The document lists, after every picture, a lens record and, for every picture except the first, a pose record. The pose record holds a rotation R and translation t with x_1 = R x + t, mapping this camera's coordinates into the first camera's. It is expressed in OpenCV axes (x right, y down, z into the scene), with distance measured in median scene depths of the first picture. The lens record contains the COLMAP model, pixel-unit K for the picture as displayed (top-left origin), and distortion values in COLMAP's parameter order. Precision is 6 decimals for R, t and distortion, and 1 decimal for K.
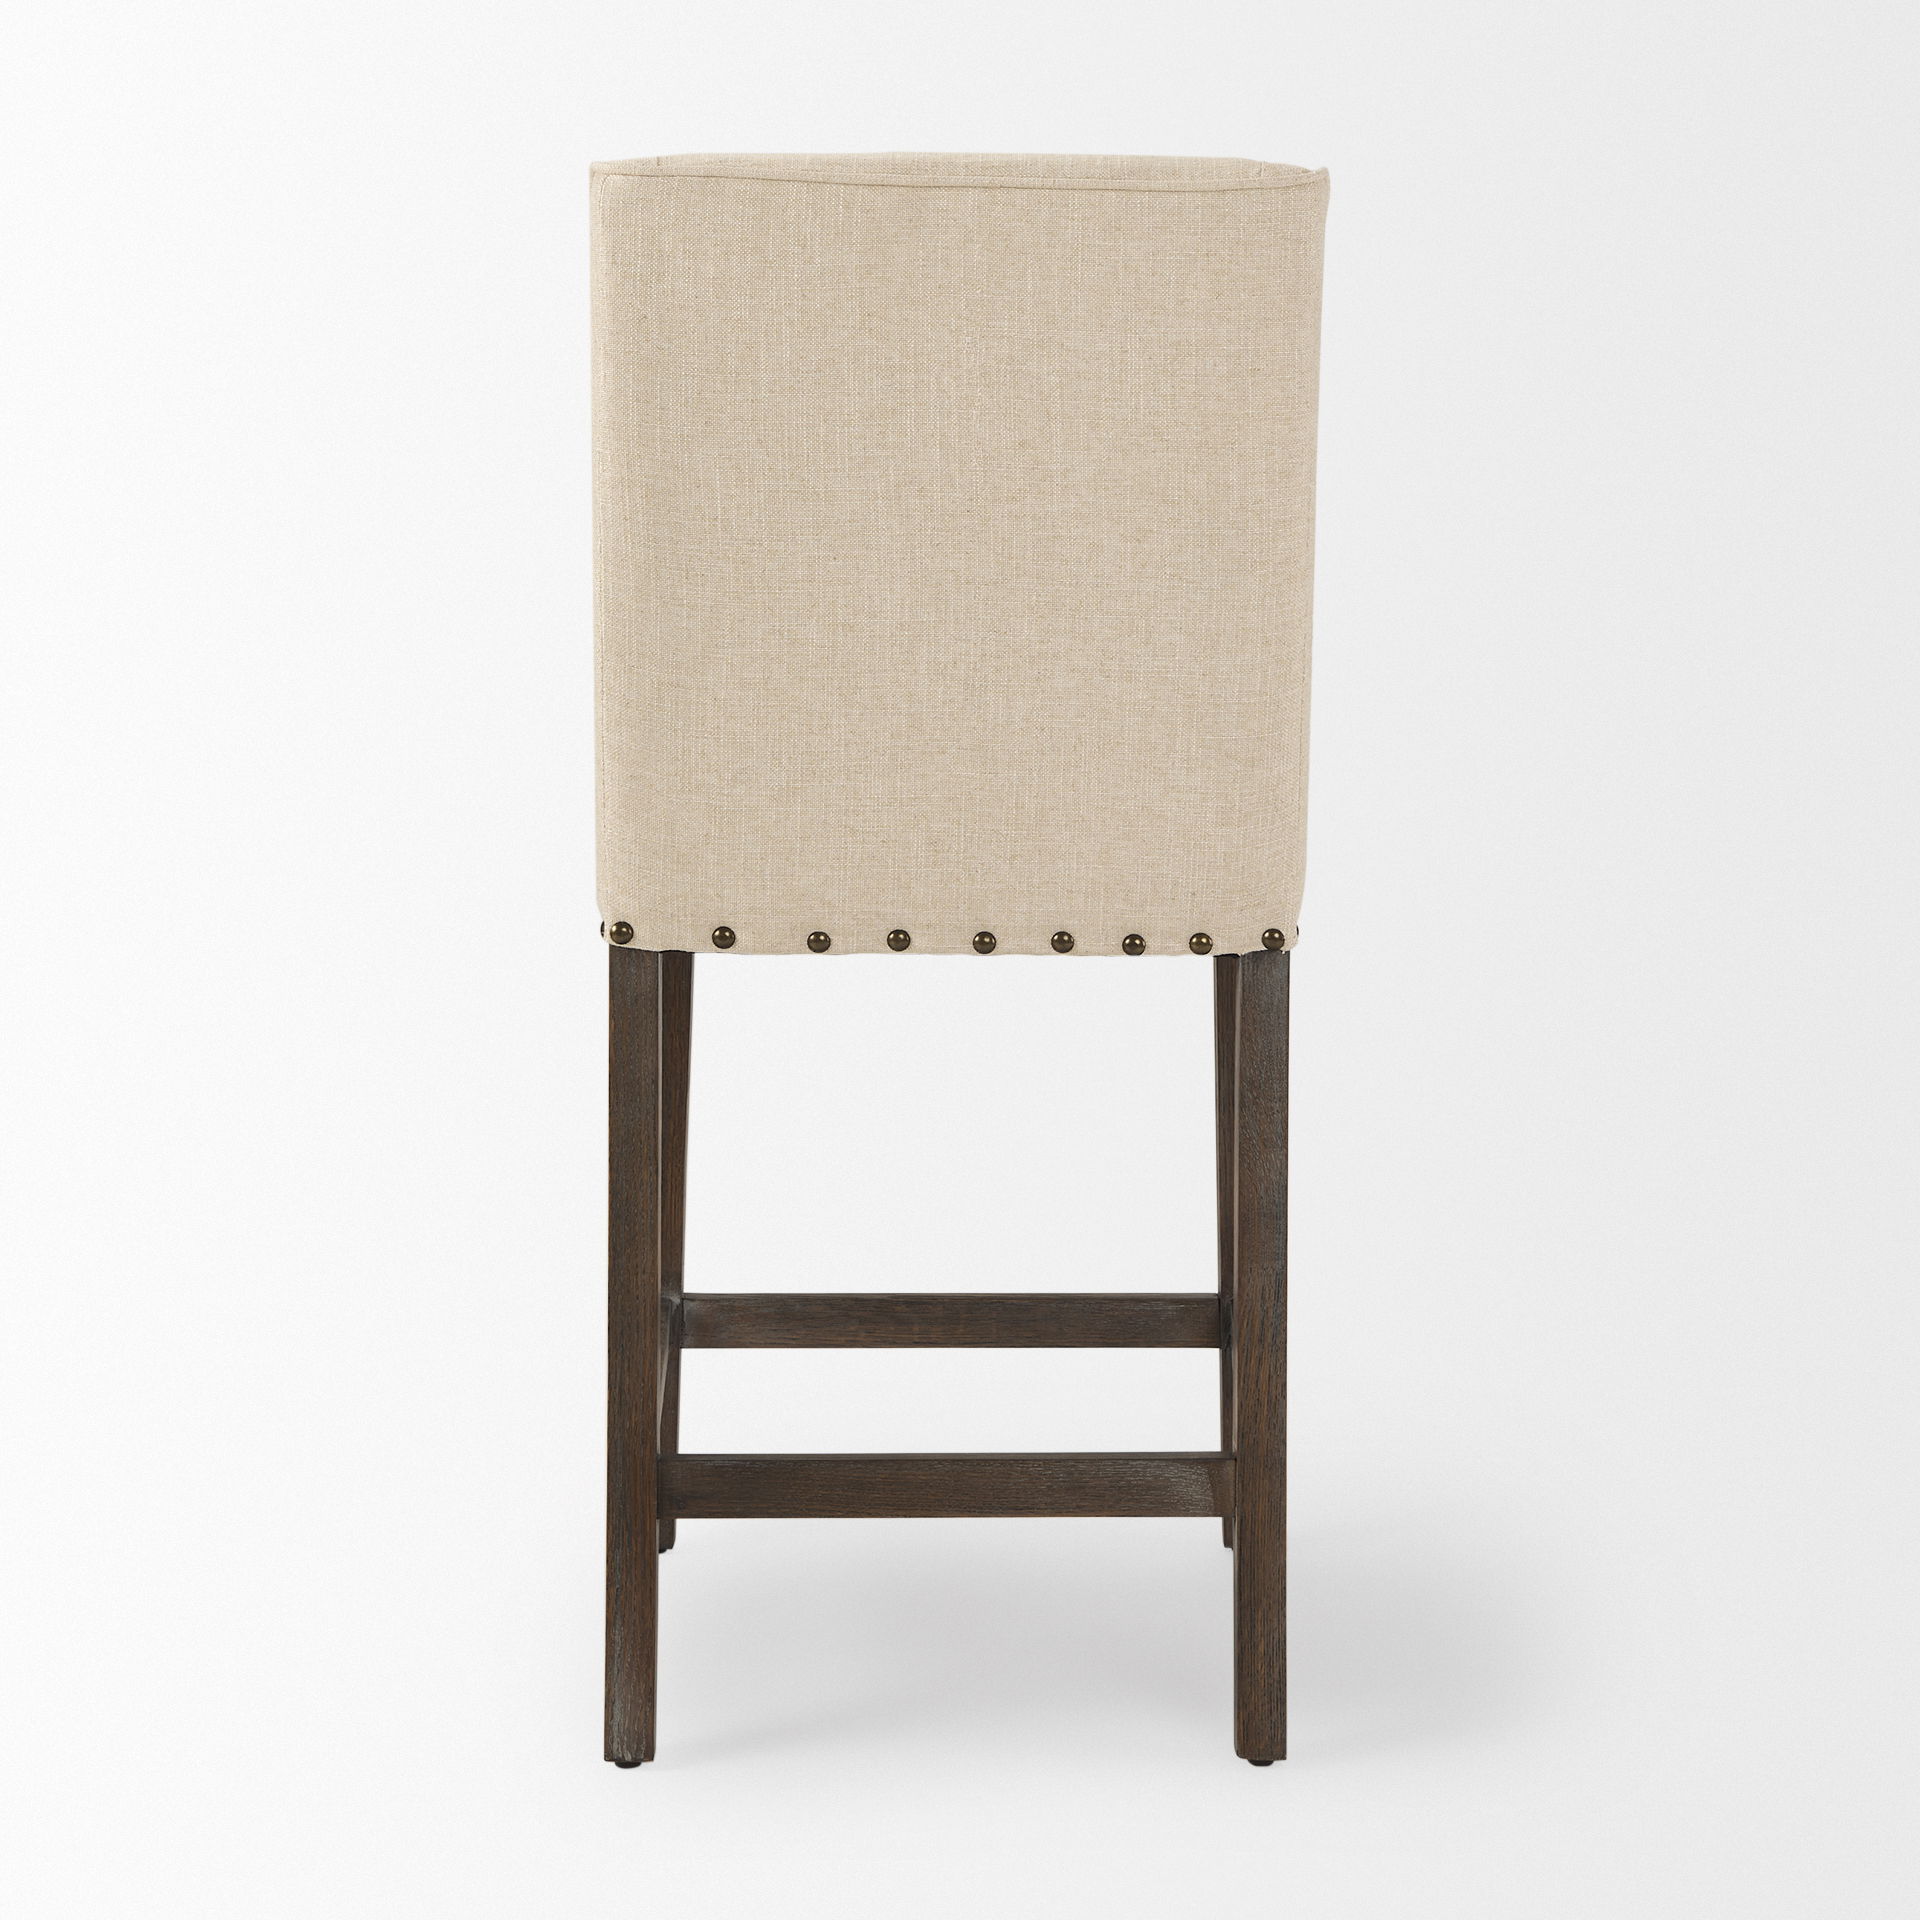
lens RADIAL K [[4076.6, 0, 960.2], [0, 4076.6, 946.0], [0, 0, 1]] dist [0.134739, 0.000000]
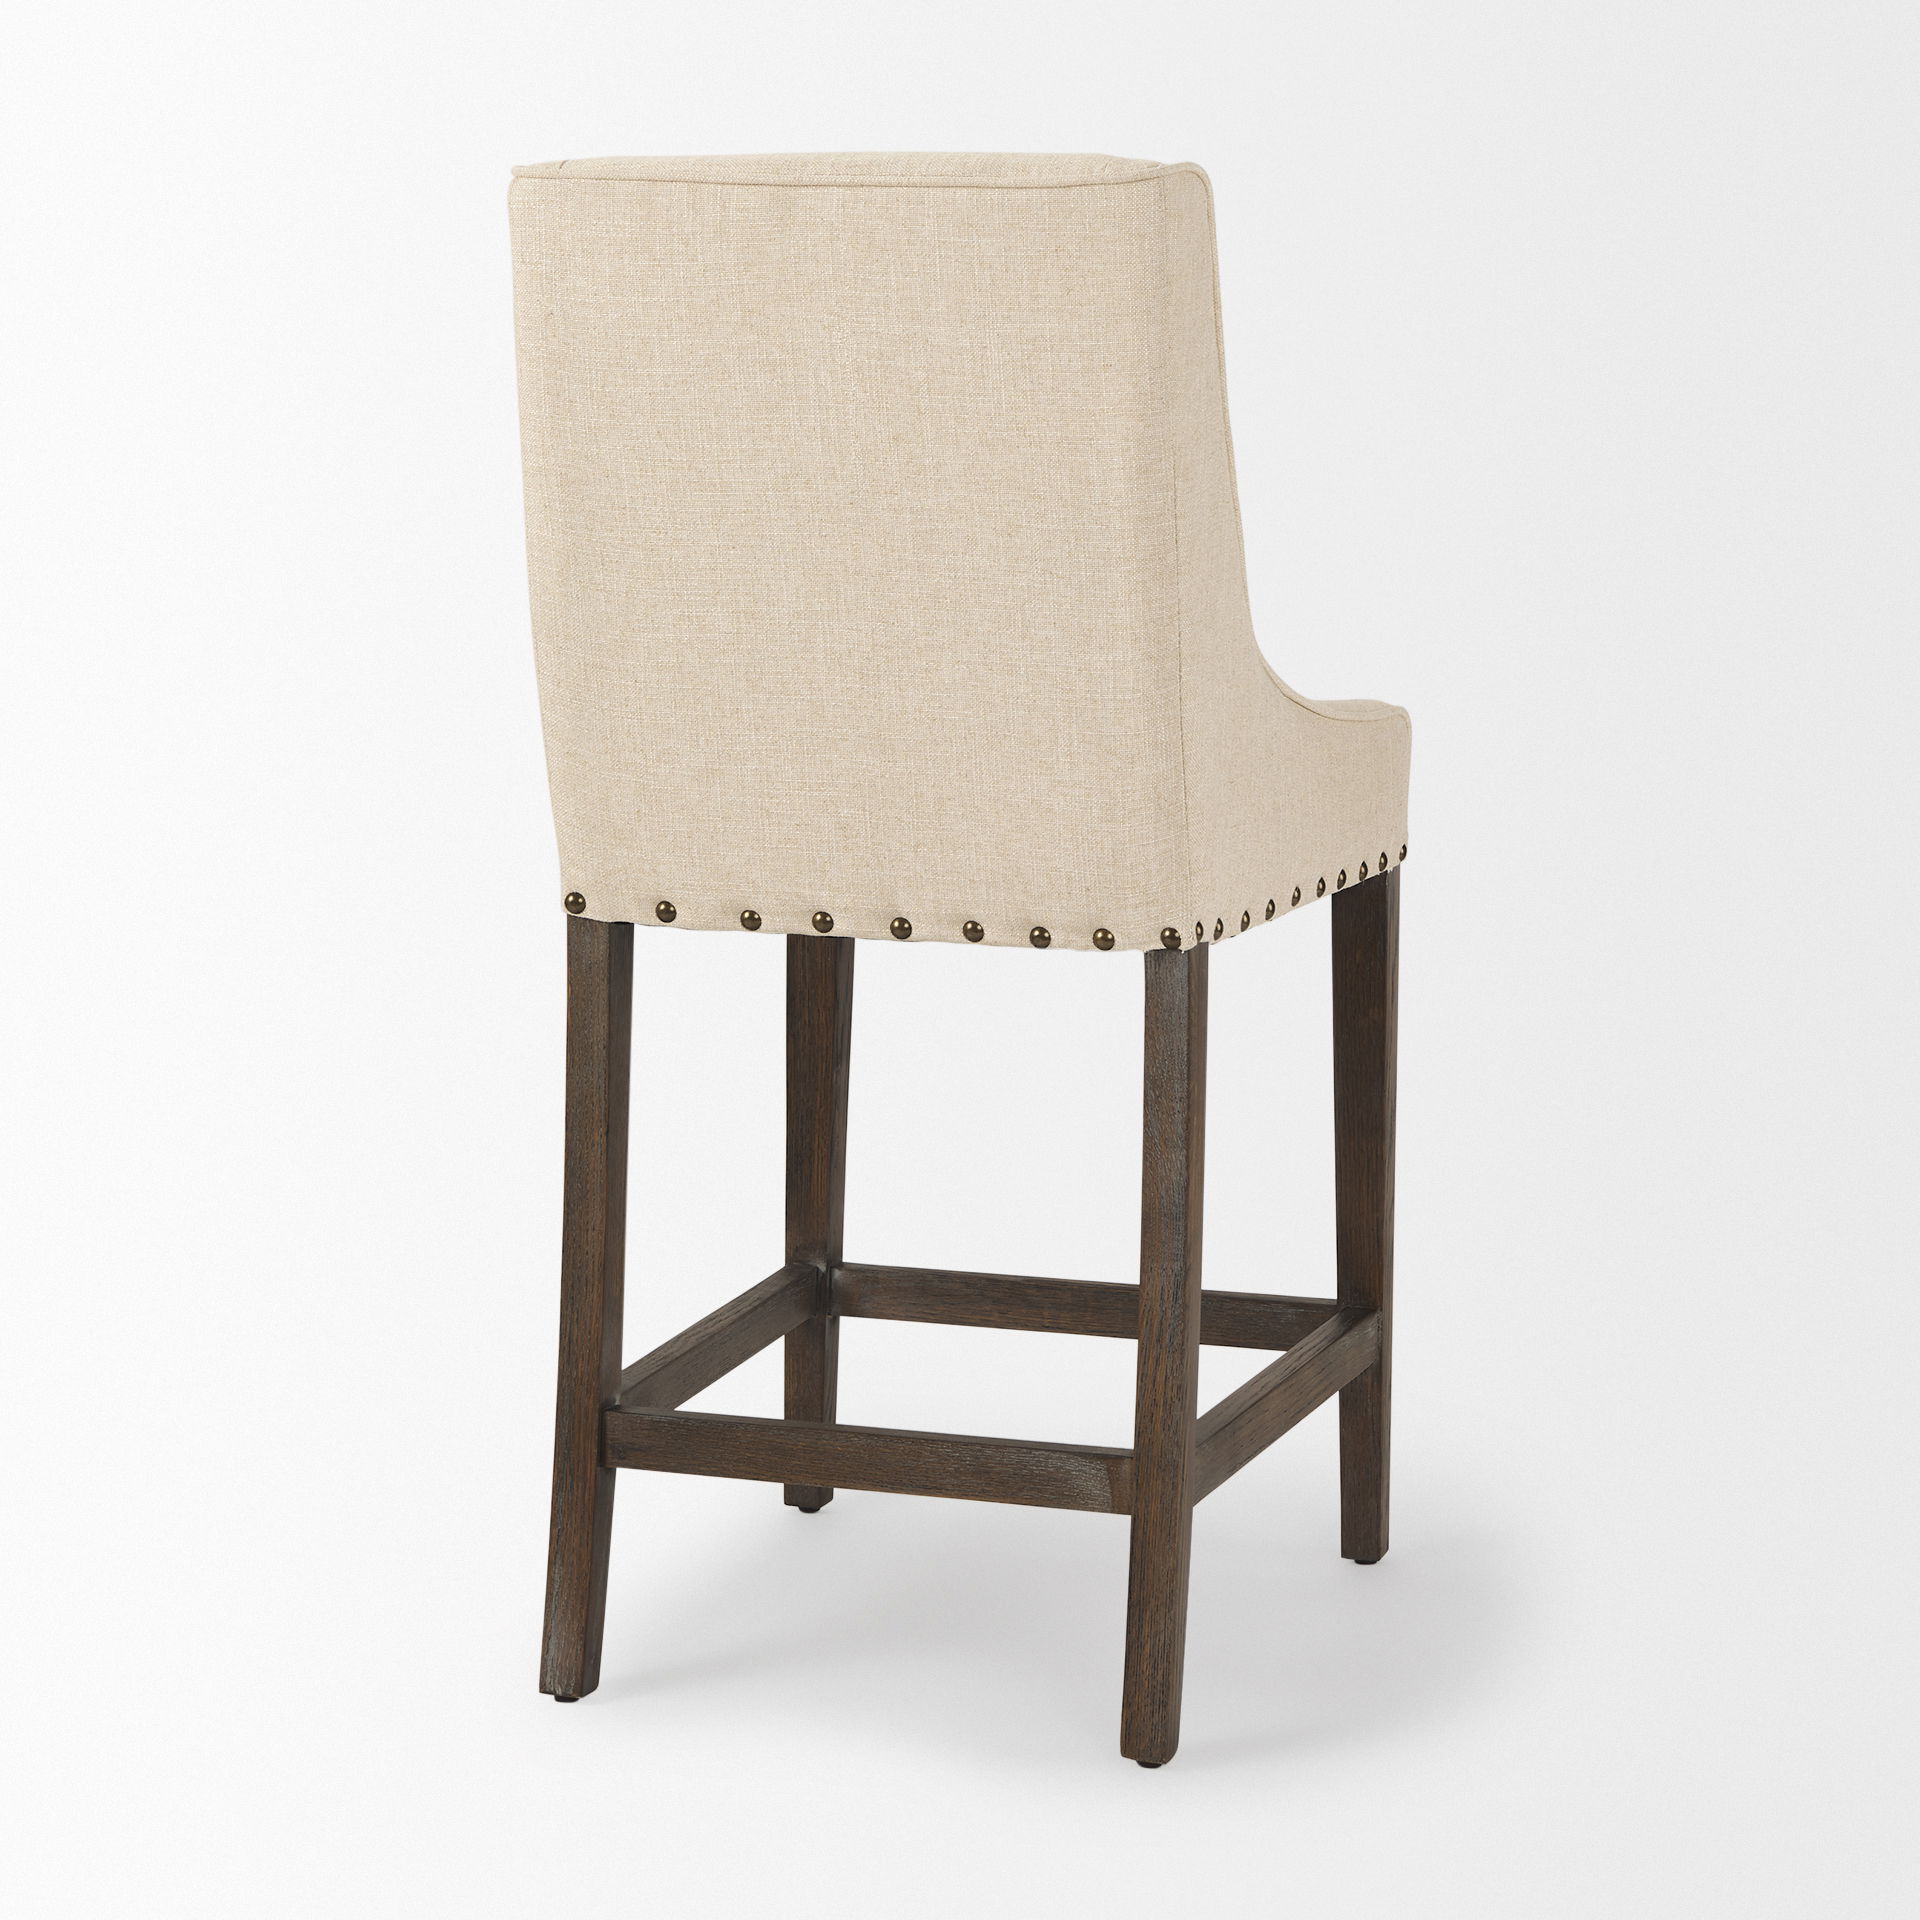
lens RADIAL K [[4076.6, 0, 964.6], [0, 4076.6, 959.7], [0, 0, 1]] dist [0.134739, 0.000000]
pose [[0.945656, 0.048261, -0.321568, 0.359408], [-0.048971, 0.998783, 0.005888, 0.000172], [0.321461, 0.010180, 0.946868, 0.042283]]
